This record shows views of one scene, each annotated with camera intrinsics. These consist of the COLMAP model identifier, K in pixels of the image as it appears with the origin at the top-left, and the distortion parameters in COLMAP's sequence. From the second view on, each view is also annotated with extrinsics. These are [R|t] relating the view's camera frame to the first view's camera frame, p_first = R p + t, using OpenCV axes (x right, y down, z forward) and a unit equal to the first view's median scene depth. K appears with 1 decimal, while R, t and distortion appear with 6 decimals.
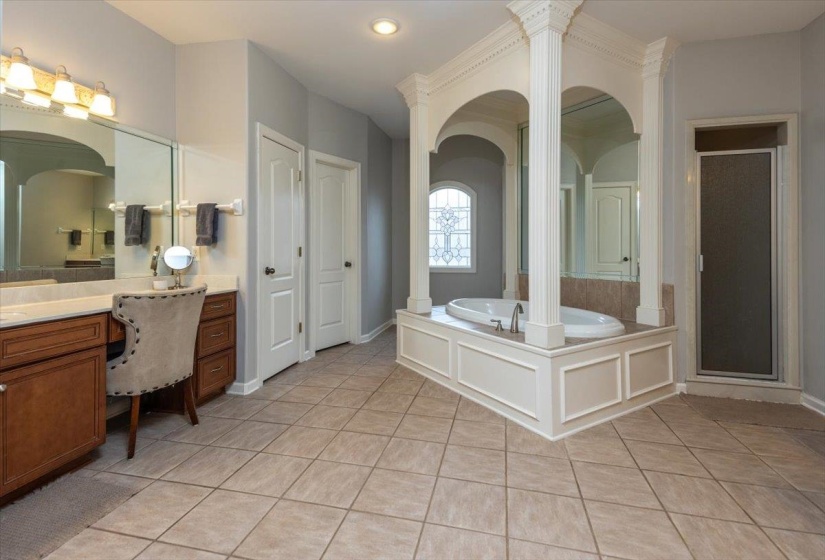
lens RADIAL K [[397.3, 0, 409.4], [0, 397.3, 251.6], [0, 0, 1]] dist [0.035100, -0.000951]
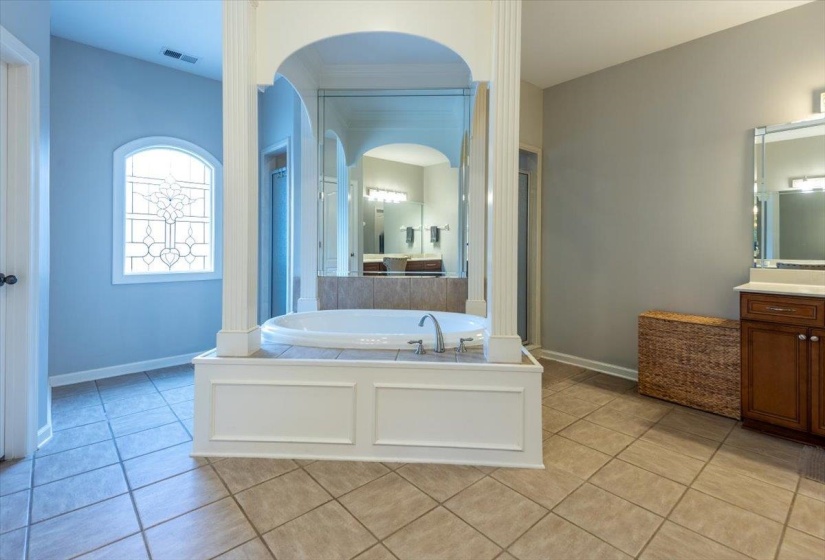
lens RADIAL K [[397.3, 0, 409.4], [0, 397.3, 251.6], [0, 0, 1]] dist [0.035100, -0.000951]
pose [[0.568626, -0.011302, 0.822519, -0.398911], [0.001493, 0.999918, 0.012708, -0.005444], [-0.822595, -0.005998, 0.568596, 0.577729]]
